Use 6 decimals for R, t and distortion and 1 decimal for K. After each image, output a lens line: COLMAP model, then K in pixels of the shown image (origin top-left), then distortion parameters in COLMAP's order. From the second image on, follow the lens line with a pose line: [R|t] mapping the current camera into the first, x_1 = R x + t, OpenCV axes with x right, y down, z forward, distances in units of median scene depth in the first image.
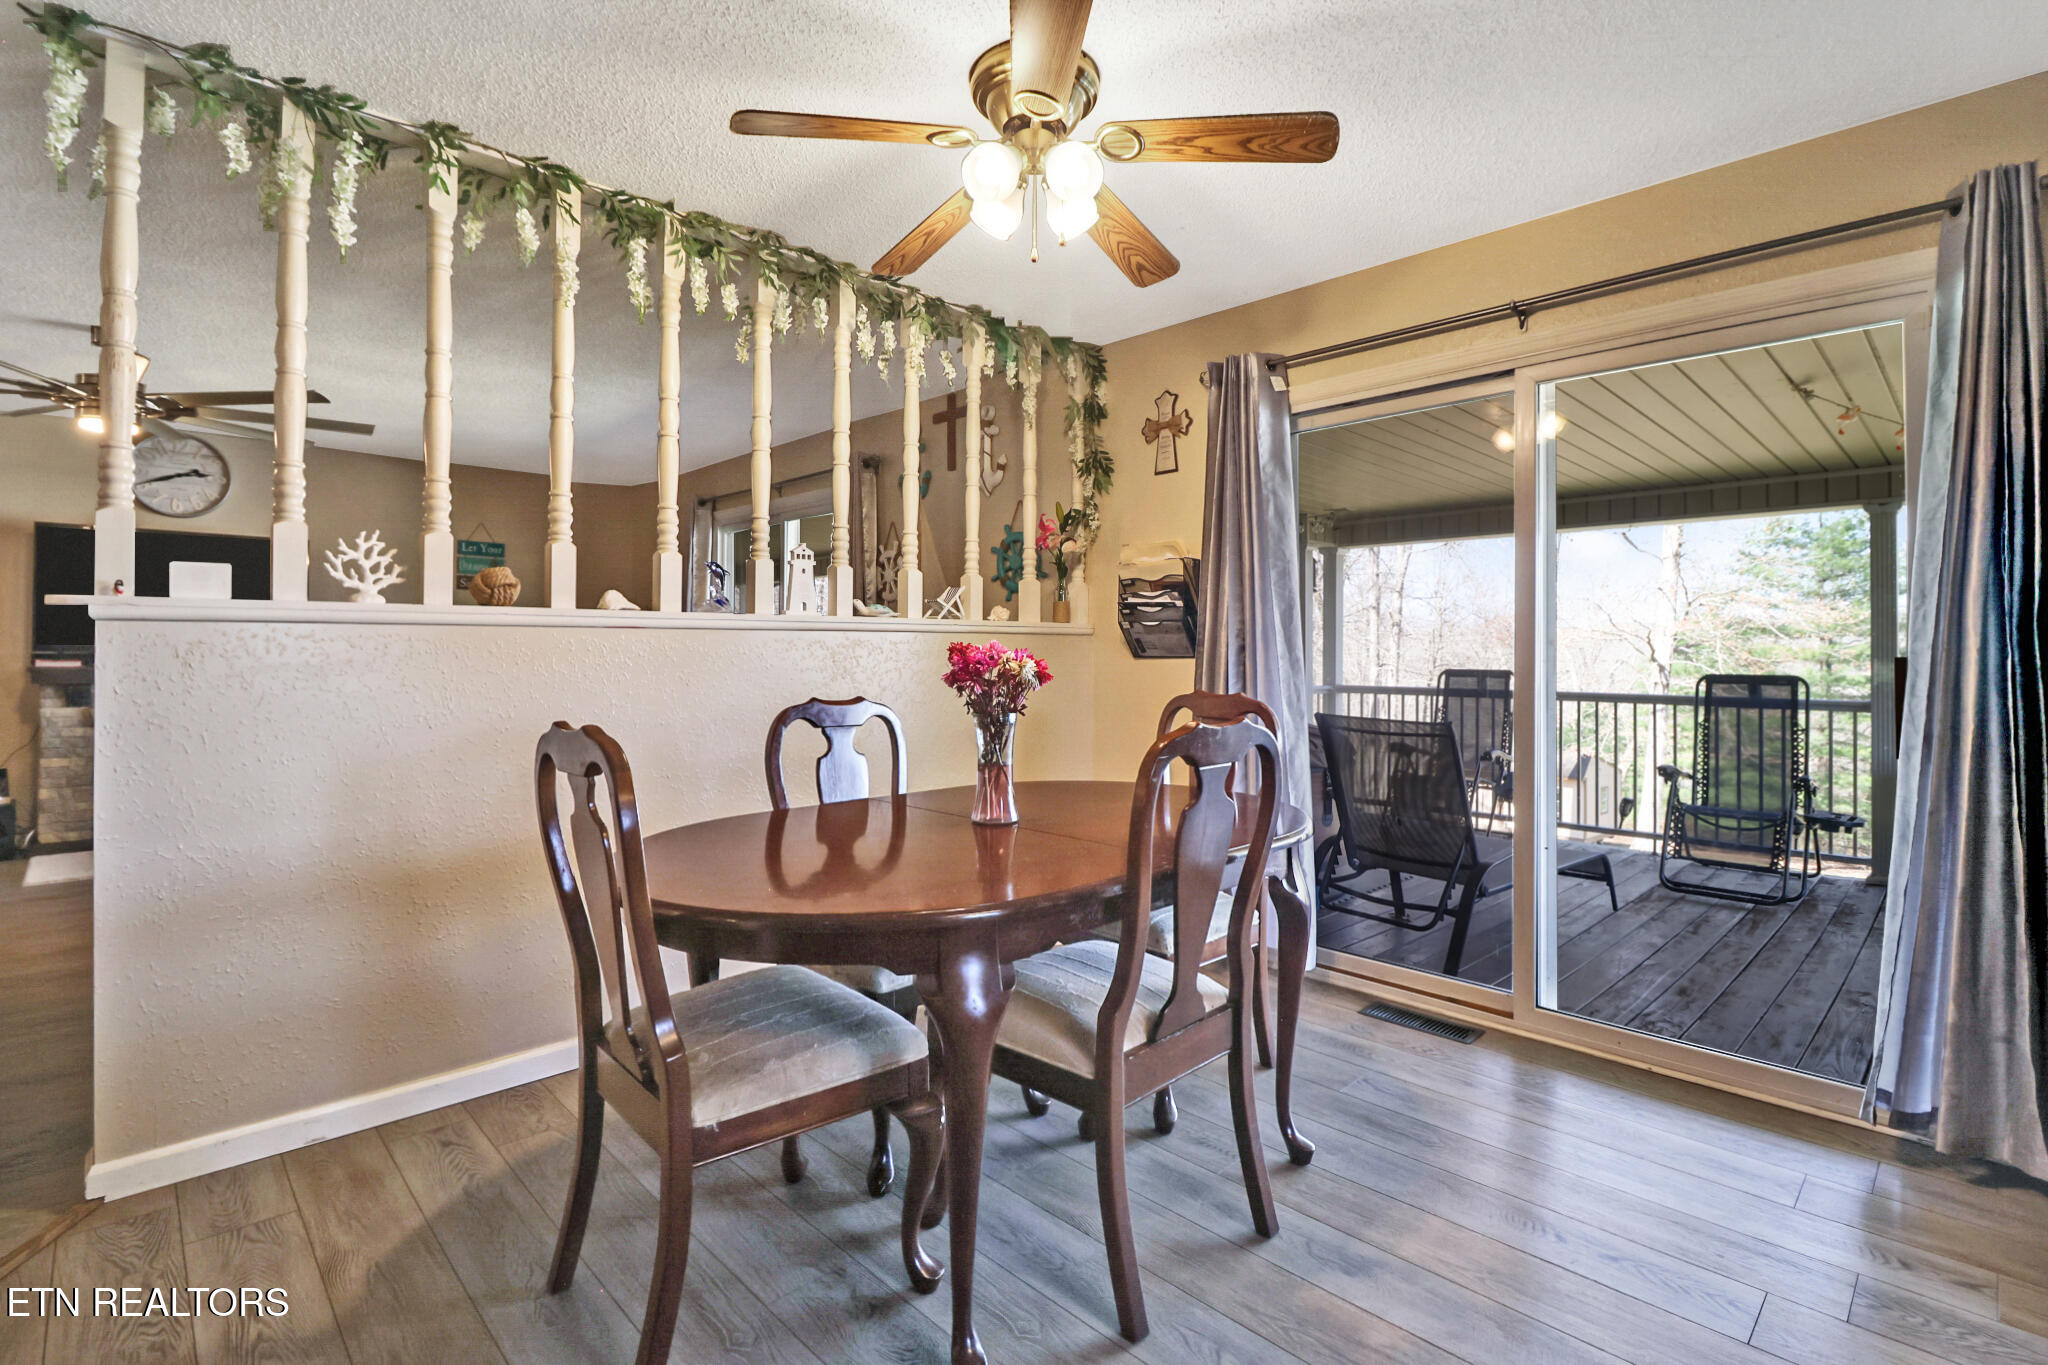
lens RADIAL K [[954.1, 0, 1032.1], [0, 954.1, 645.8], [0, 0, 1]] dist [0.001996, -0.013761]
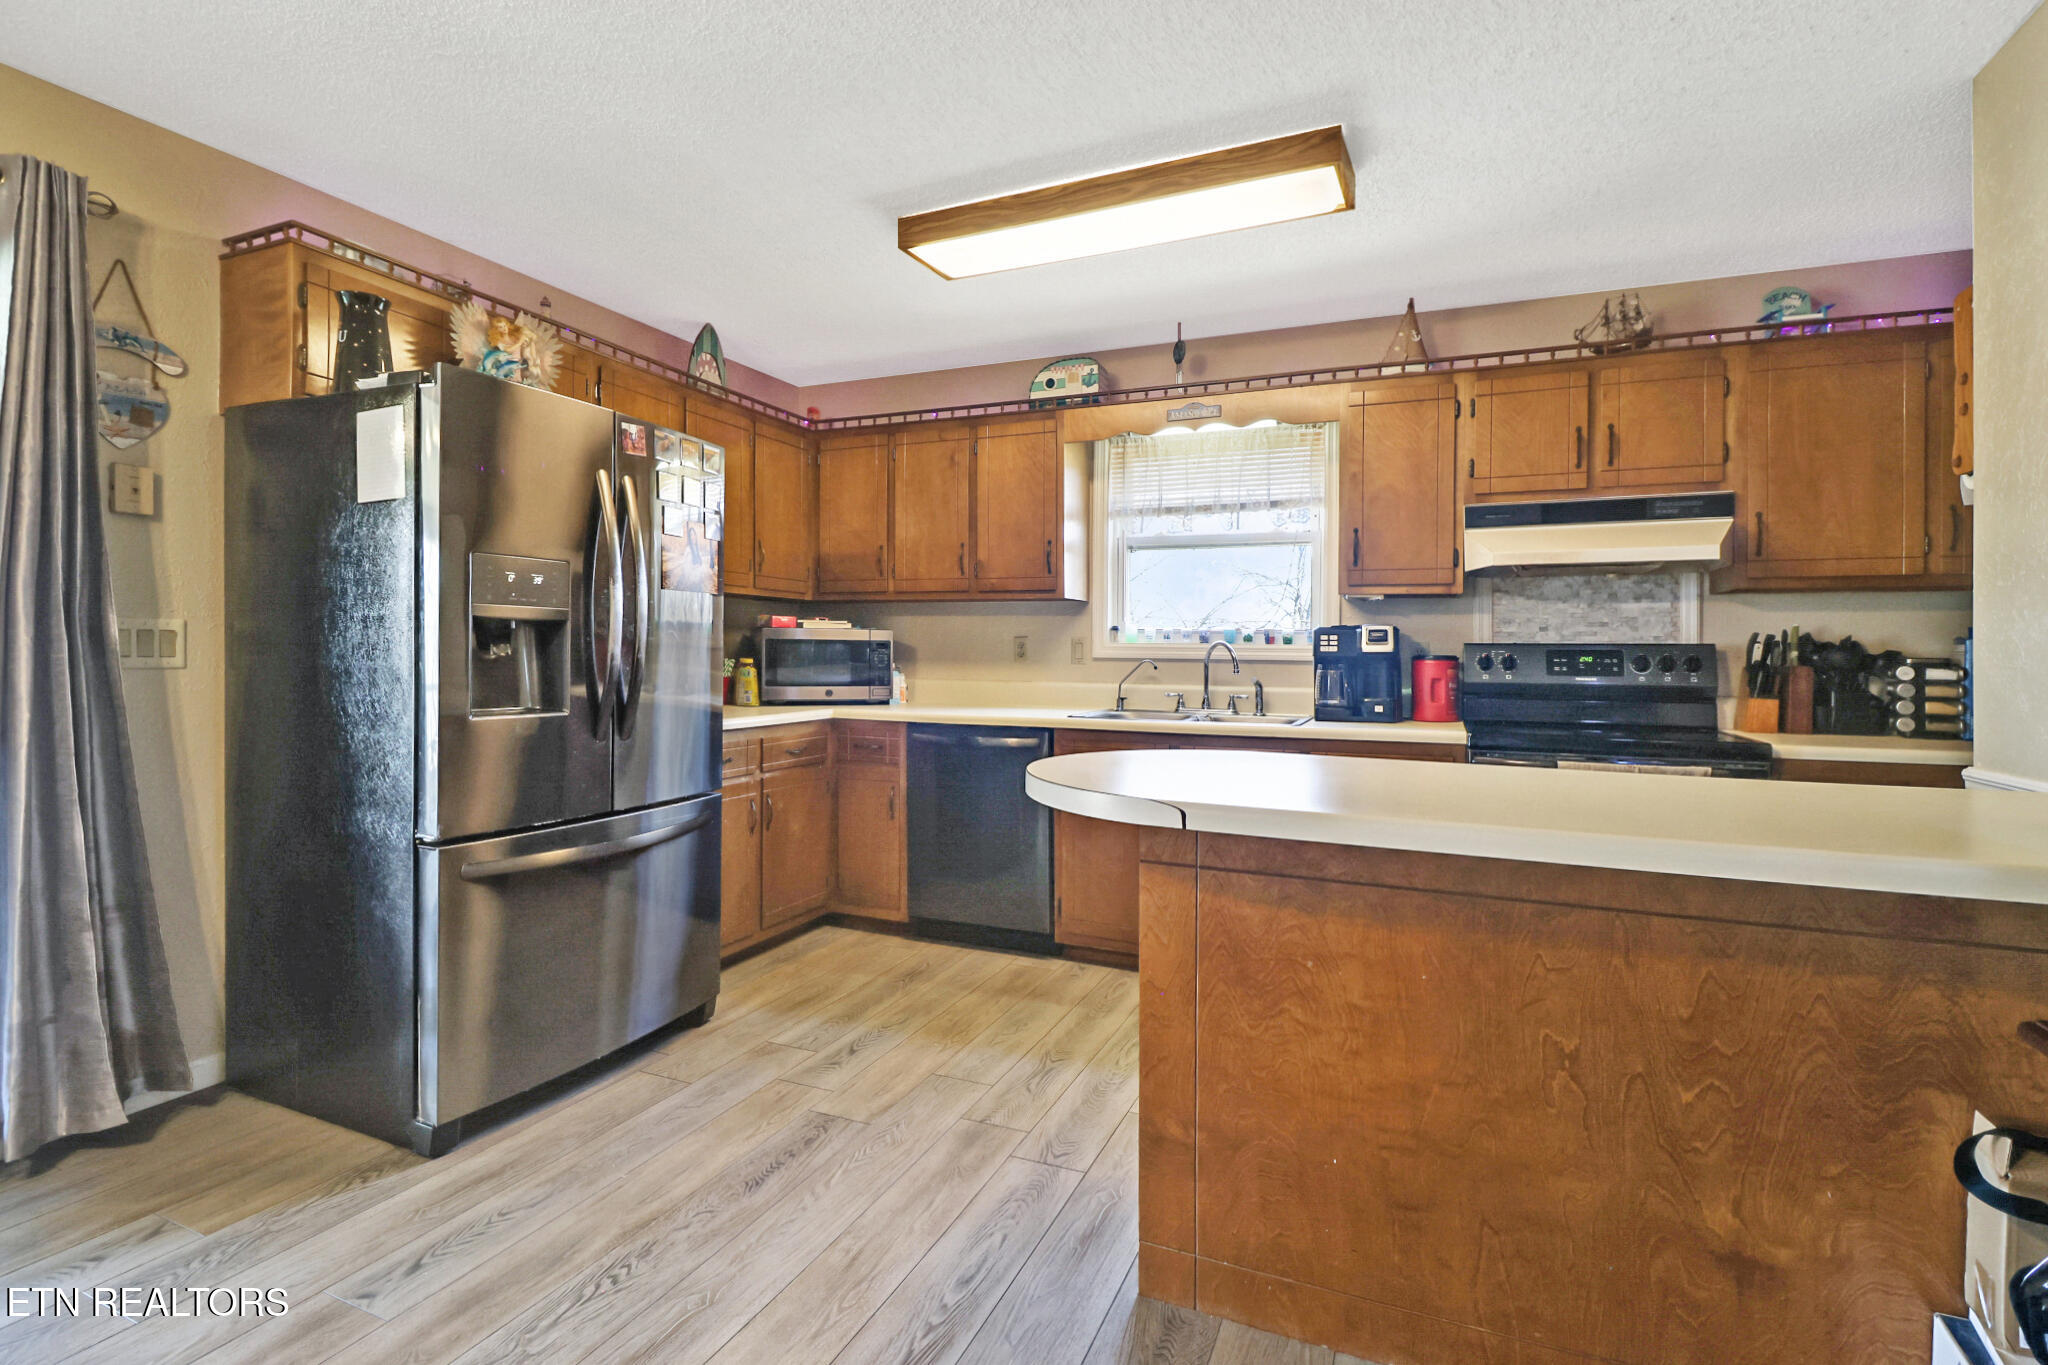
lens RADIAL K [[954.1, 0, 1032.1], [0, 954.1, 645.8], [0, 0, 1]] dist [0.001996, -0.013761]
pose [[-0.381836, 0.001854, 0.924228, -0.213600], [-0.013286, 0.999884, -0.007494, 0.001261], [-0.924134, -0.015141, -0.381767, 0.269132]]
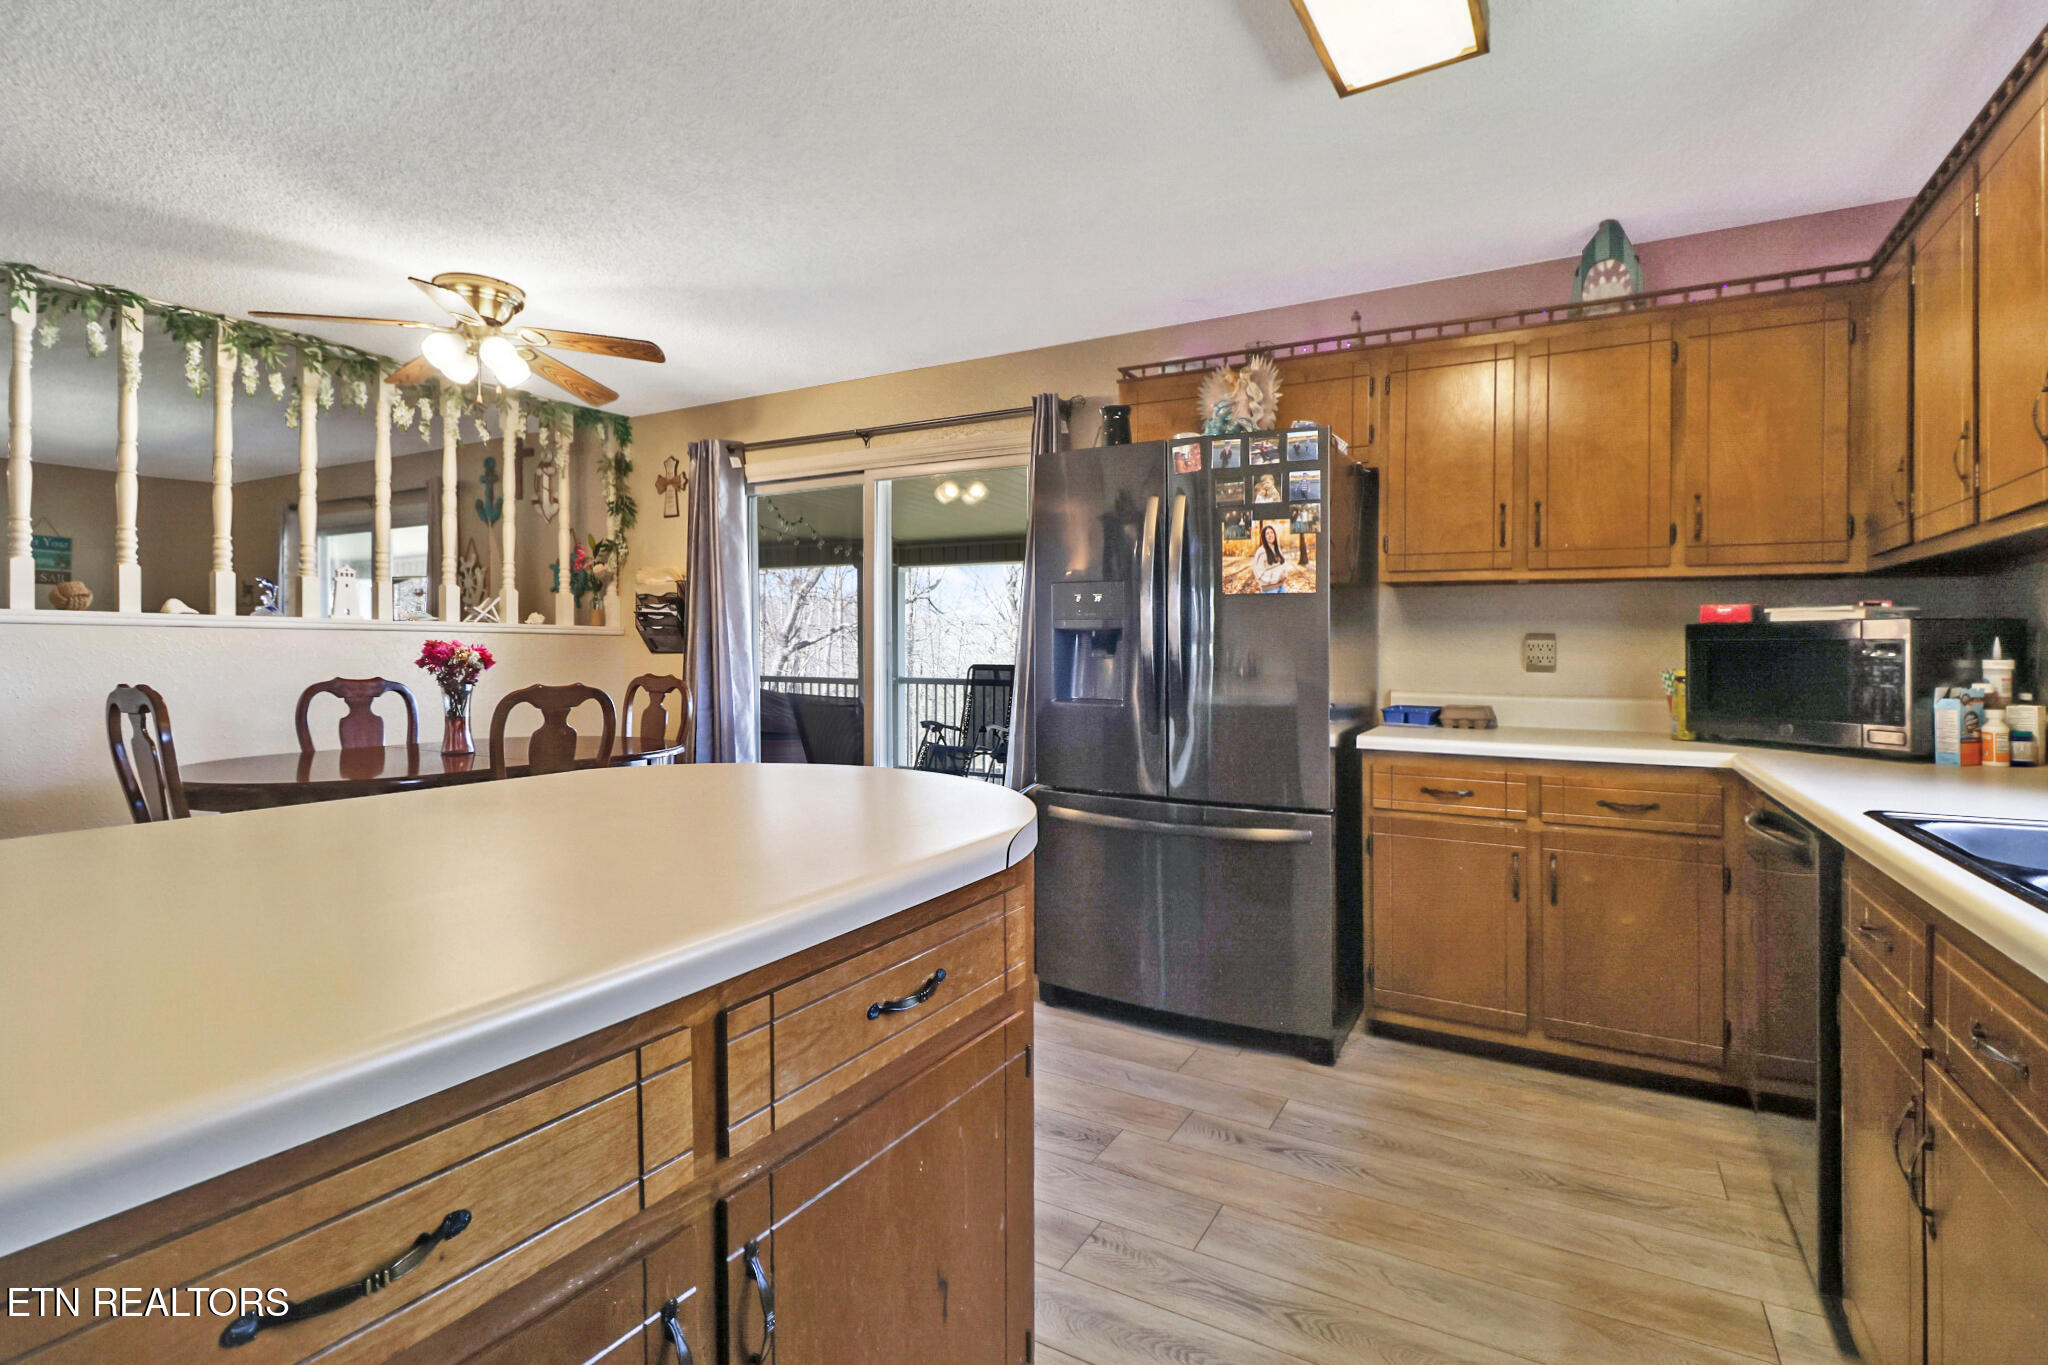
lens RADIAL K [[988.5, 0, 1049.4], [0, 988.5, 669.6], [0, 0, 1]] dist [0.014994, -0.016201]
pose [[0.961399, 0.002708, 0.275143, 0.356056], [-0.009602, 0.999673, 0.023714, -0.003028], [-0.274989, -0.025440, 0.961111, -0.672191]]
